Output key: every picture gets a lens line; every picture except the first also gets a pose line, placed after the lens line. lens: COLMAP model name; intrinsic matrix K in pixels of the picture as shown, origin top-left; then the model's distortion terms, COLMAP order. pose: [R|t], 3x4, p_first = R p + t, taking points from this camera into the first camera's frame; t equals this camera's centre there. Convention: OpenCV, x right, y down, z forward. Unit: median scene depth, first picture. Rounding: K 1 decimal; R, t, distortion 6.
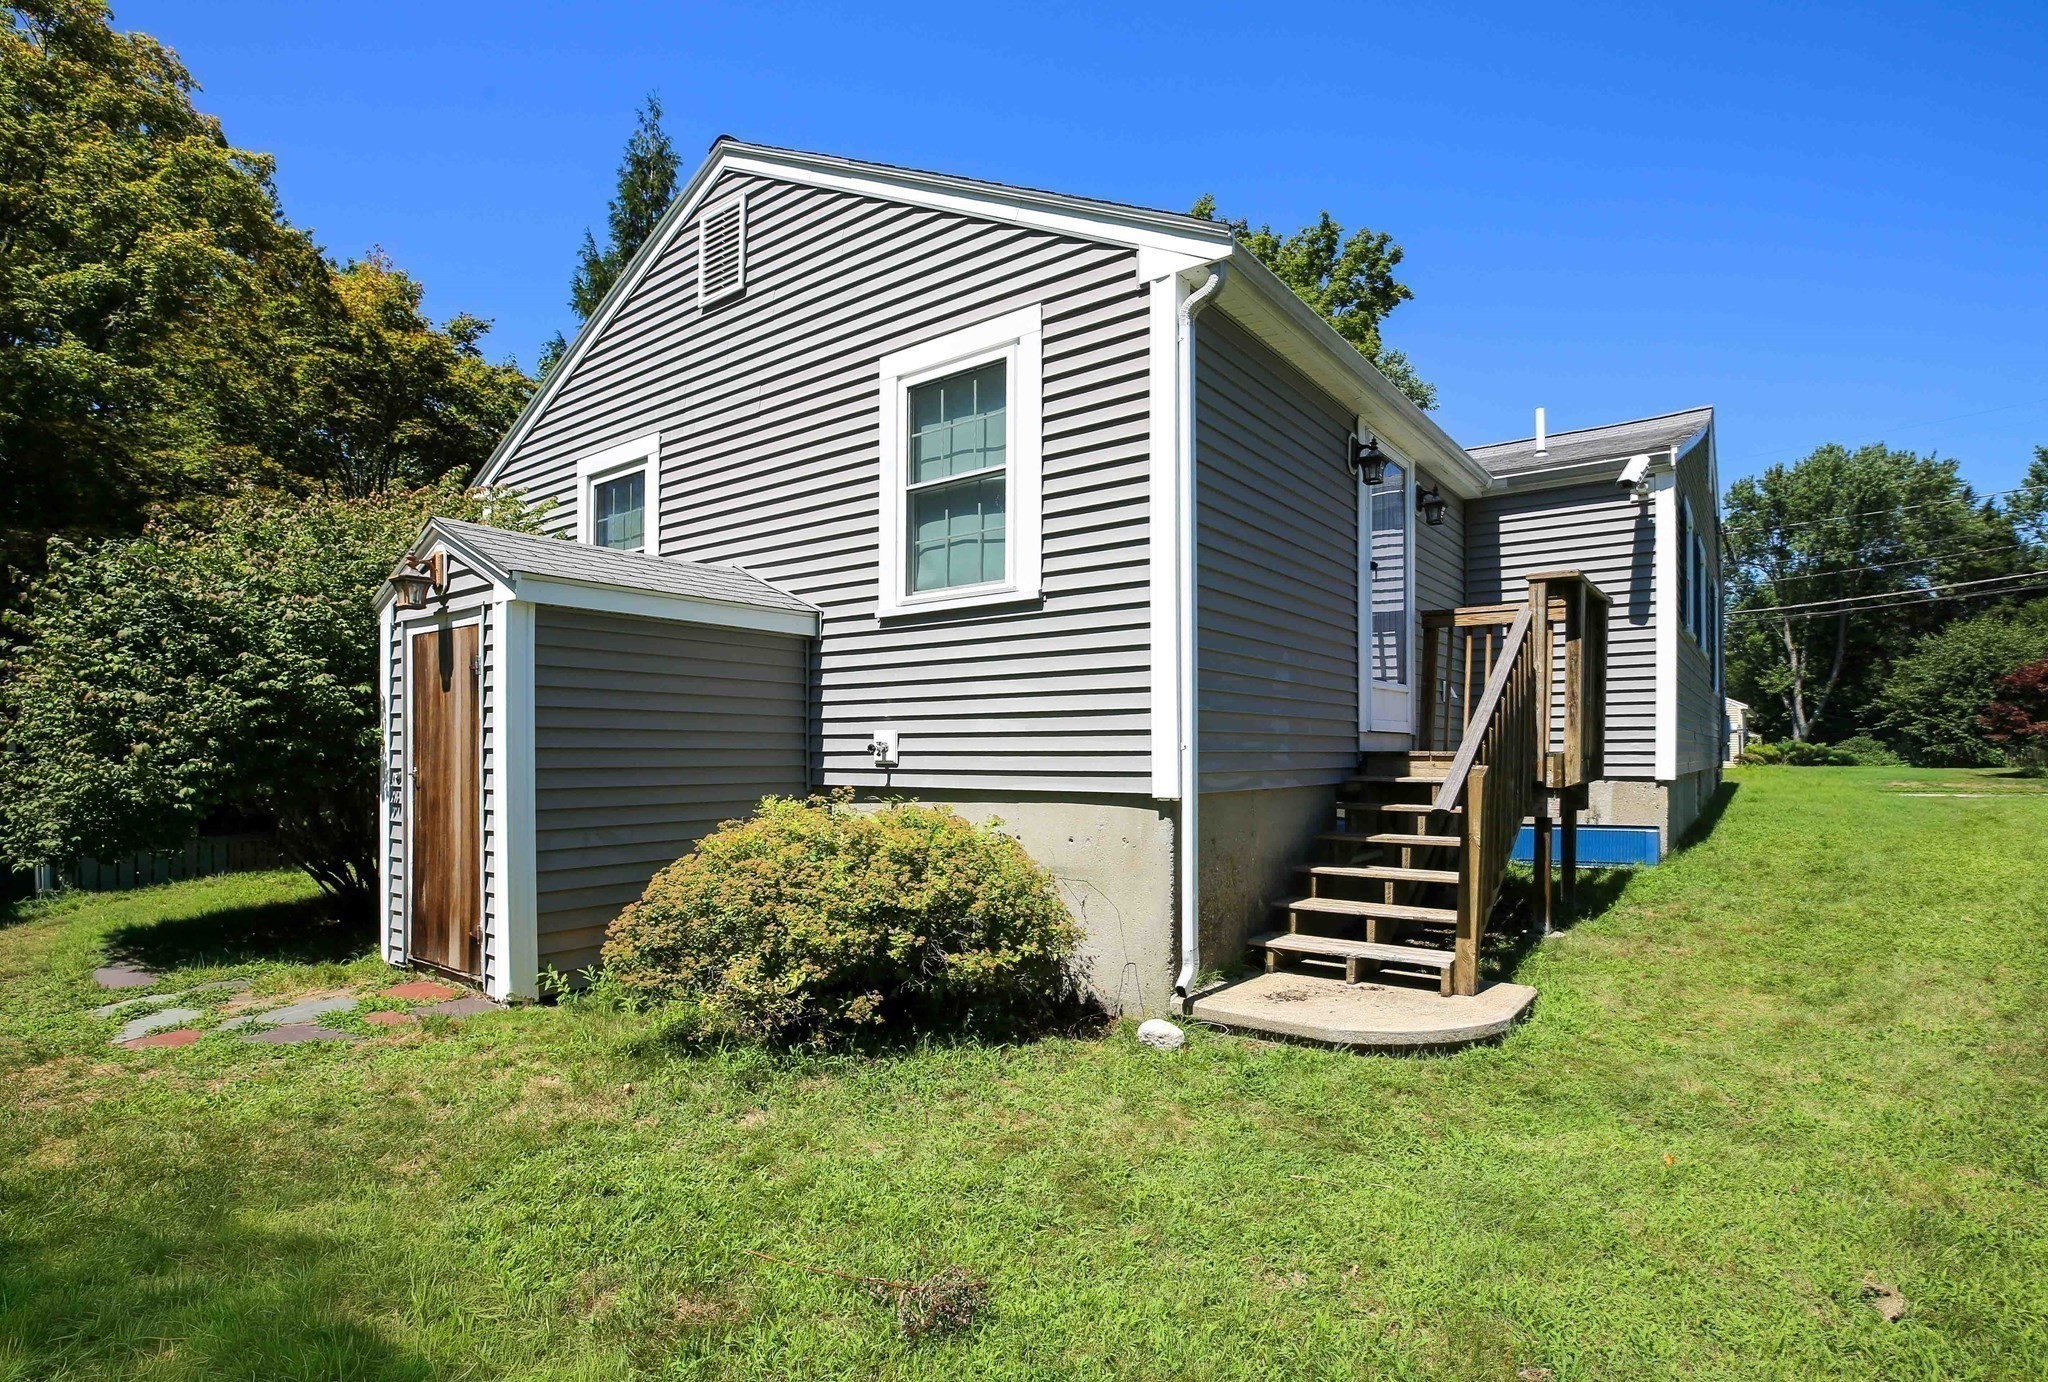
lens RADIAL K [[993.4, 0, 1020.2], [0, 993.4, 740.6], [0, 0, 1]] dist [-0.014153, 0.000055]
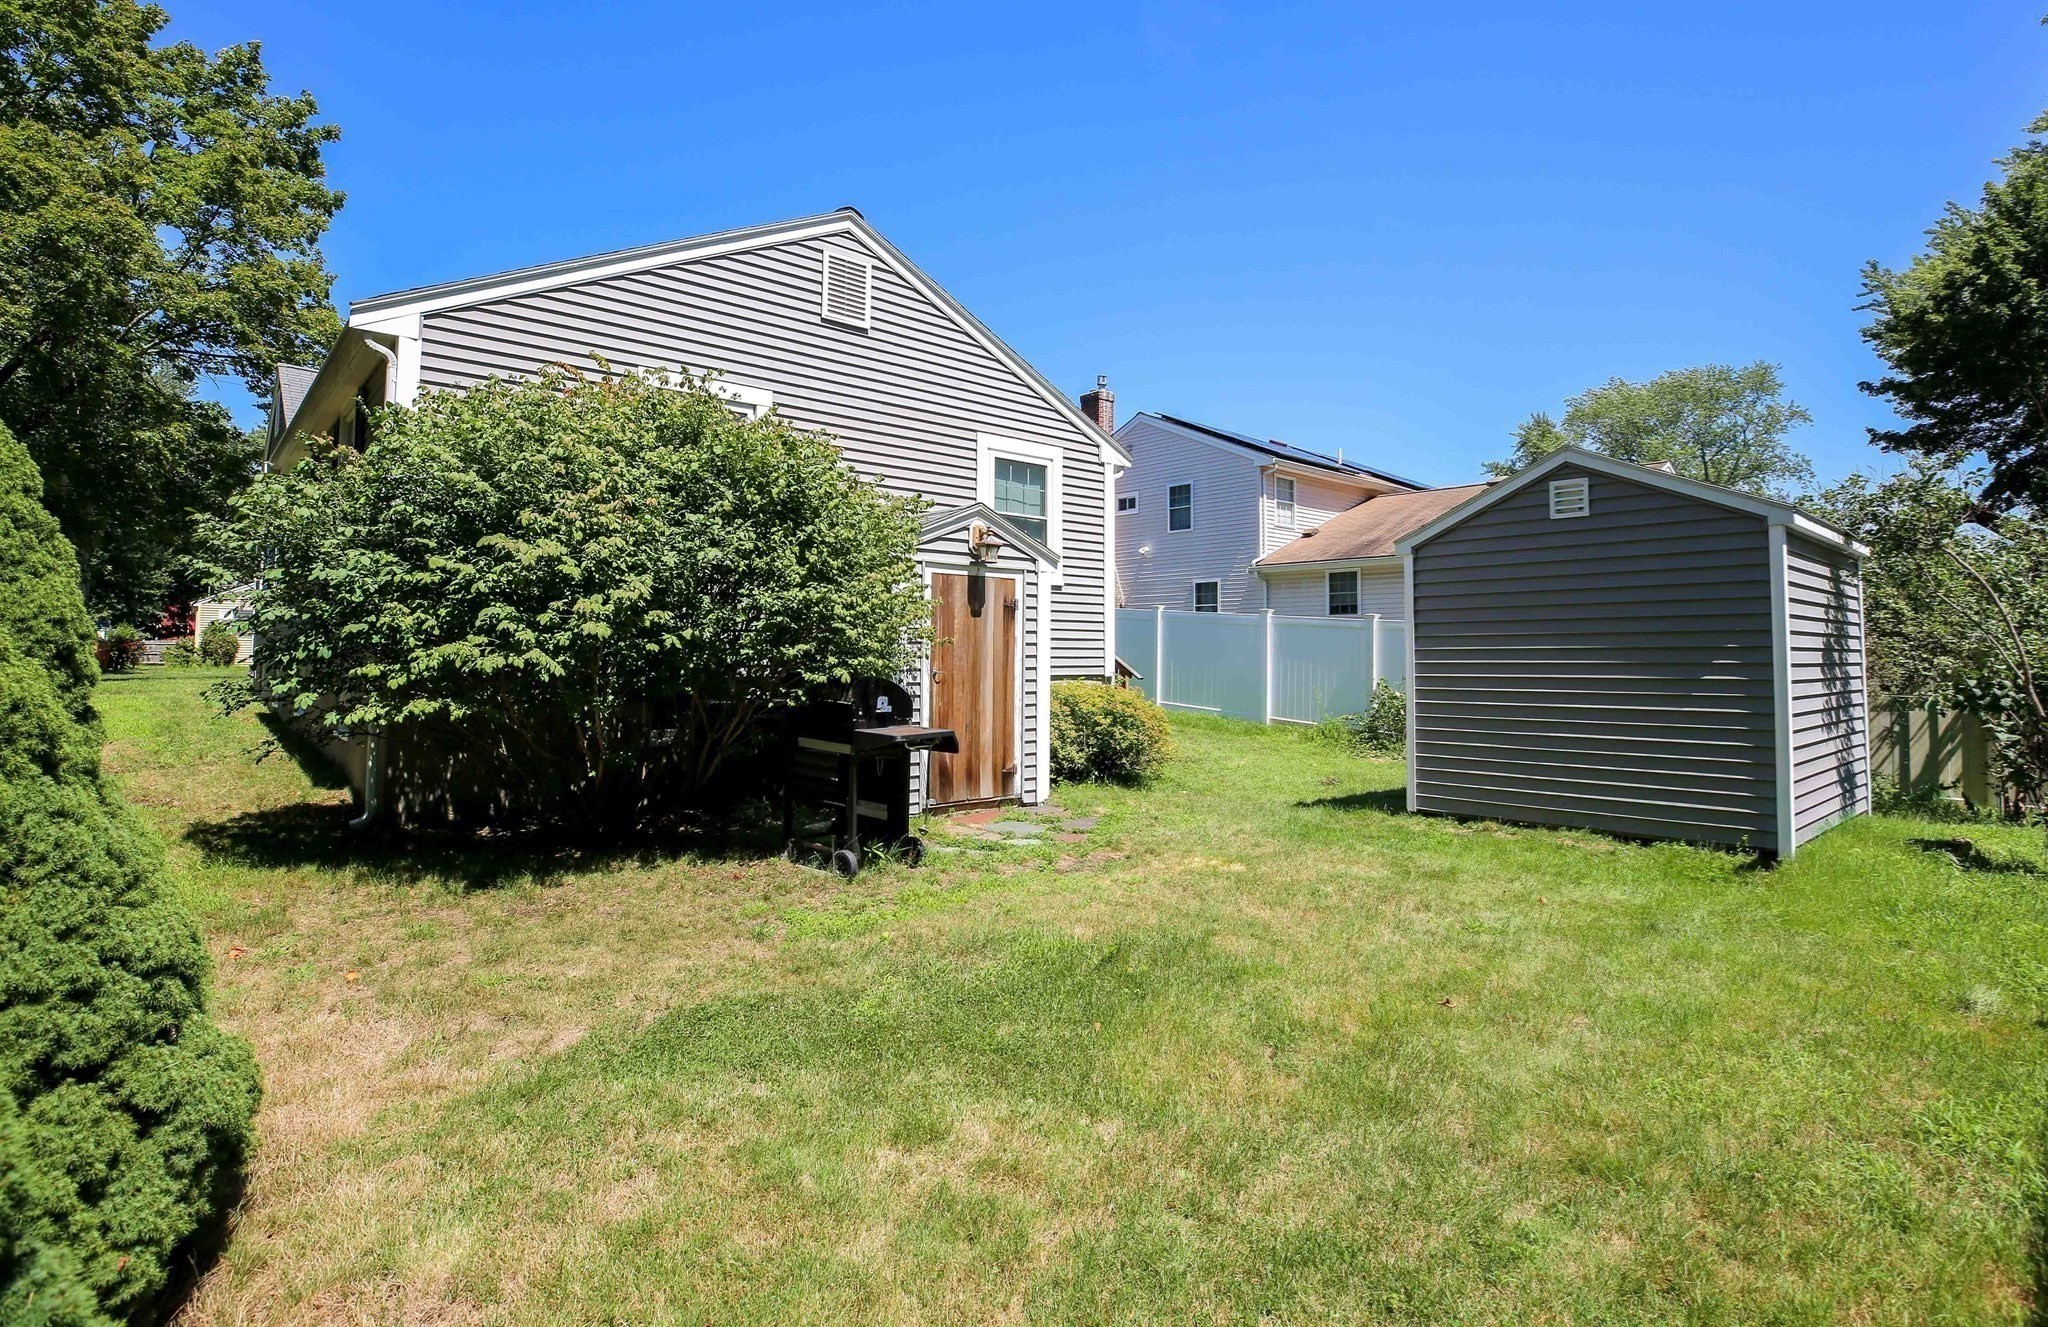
lens RADIAL K [[1005.9, 0, 1035.9], [0, 1005.9, 592.4], [0, 0, 1]] dist [-0.001723, -0.000147]
pose [[0.200497, 0.062531, 0.977697, -1.962474], [-0.017387, 0.998031, -0.060266, 0.003930], [-0.979540, -0.004916, 0.201190, 0.574001]]
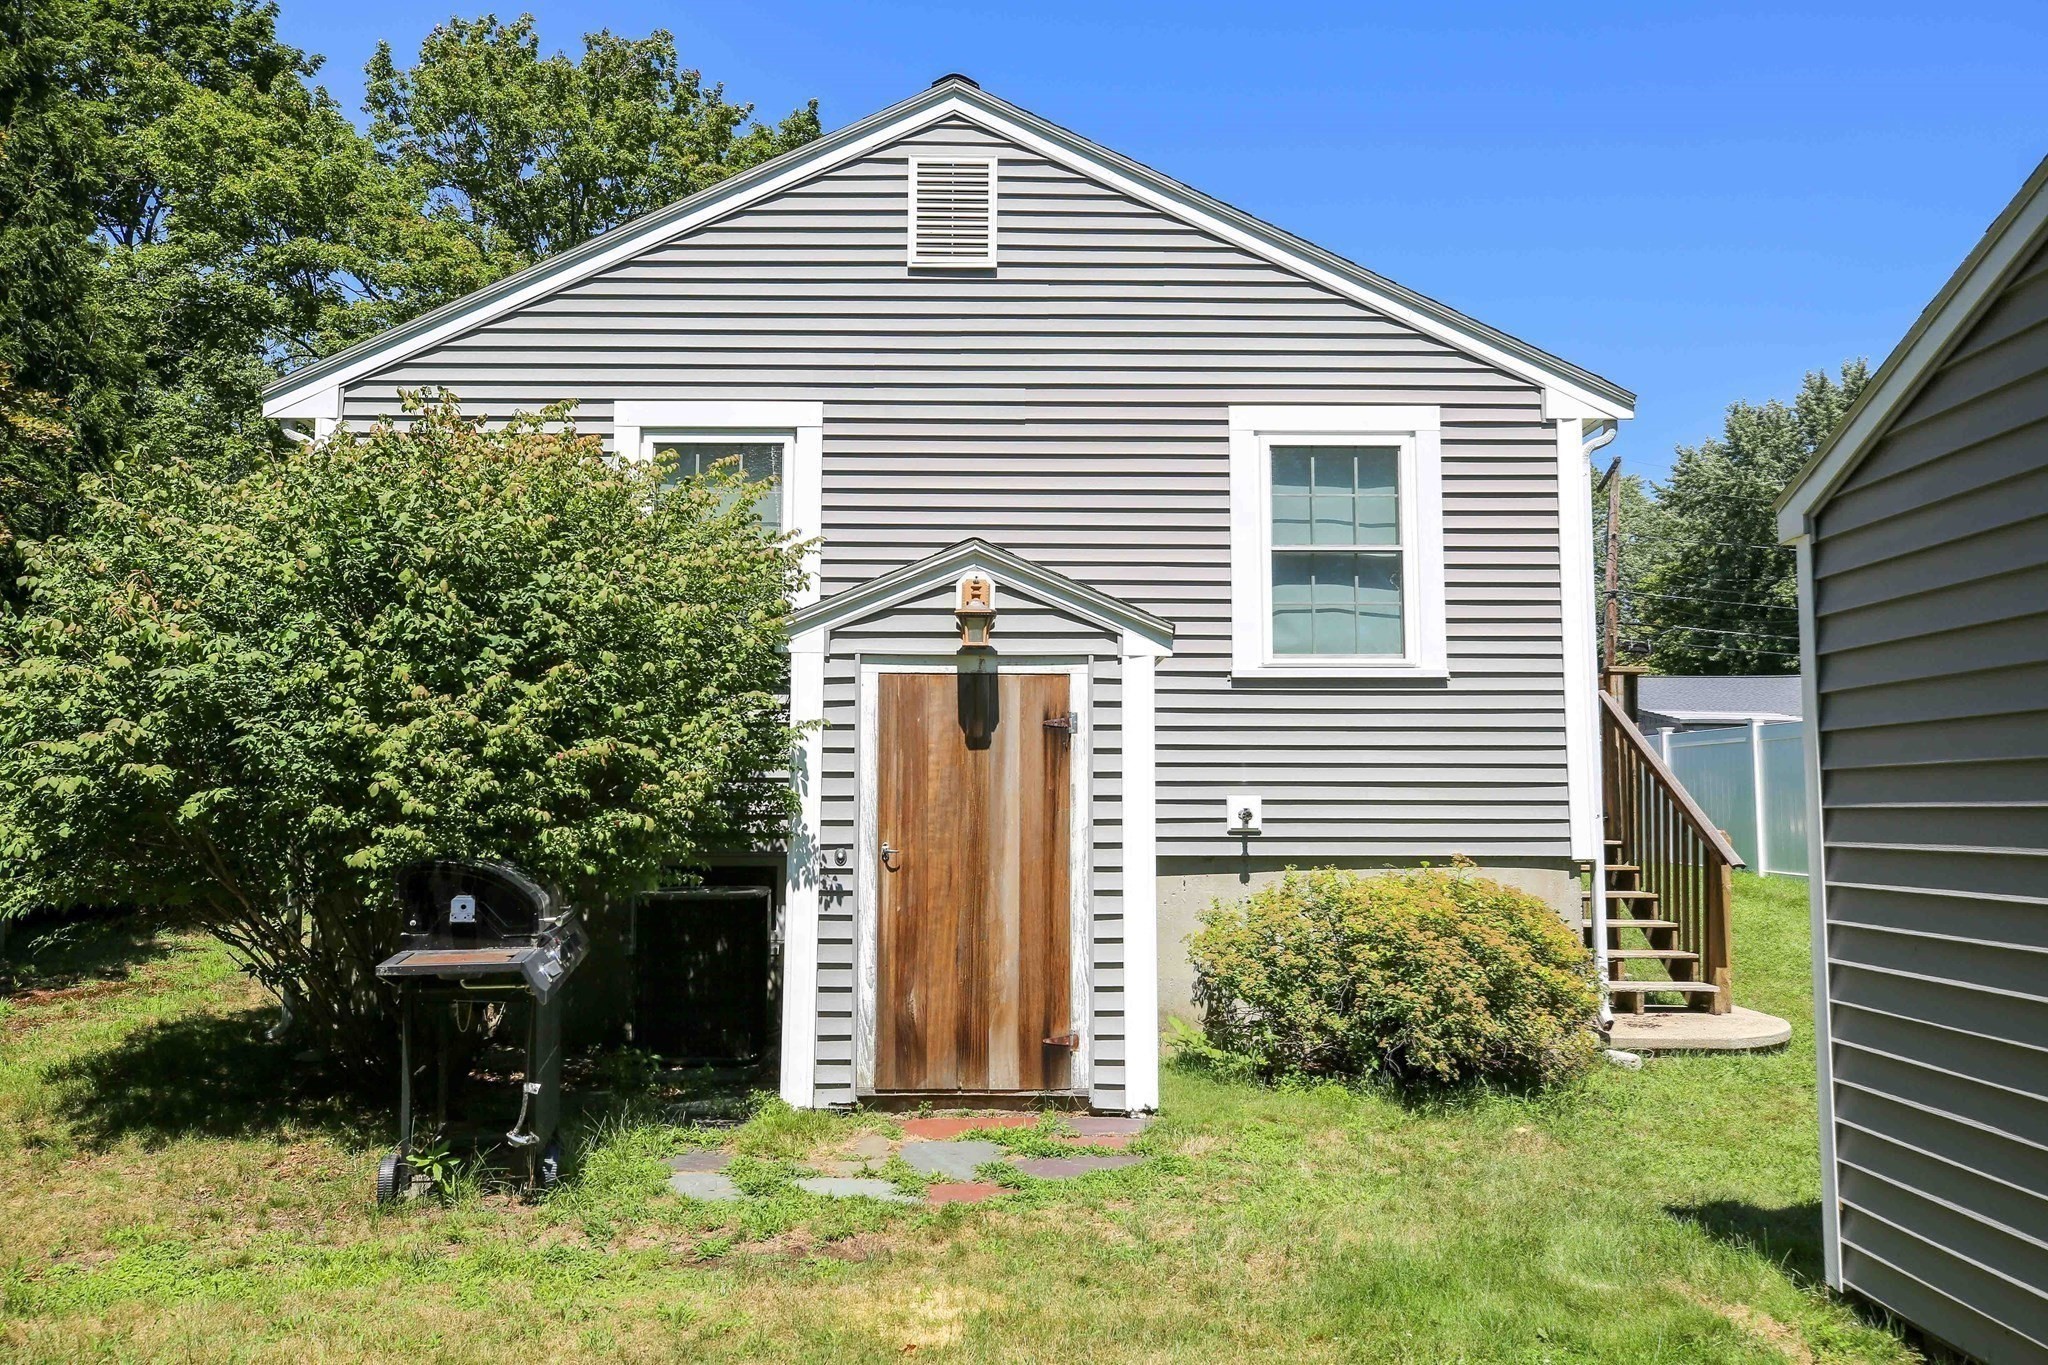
lens RADIAL K [[1470.0, 0, 1019.3], [0, 1470.0, 683.2], [0, 0, 1]] dist [0.022053, 0.011258]
pose [[0.794211, 0.050562, 0.605534, -1.220007], [-0.009723, 0.997462, -0.070536, -0.017561], [-0.607564, 0.050133, 0.792687, 0.012222]]
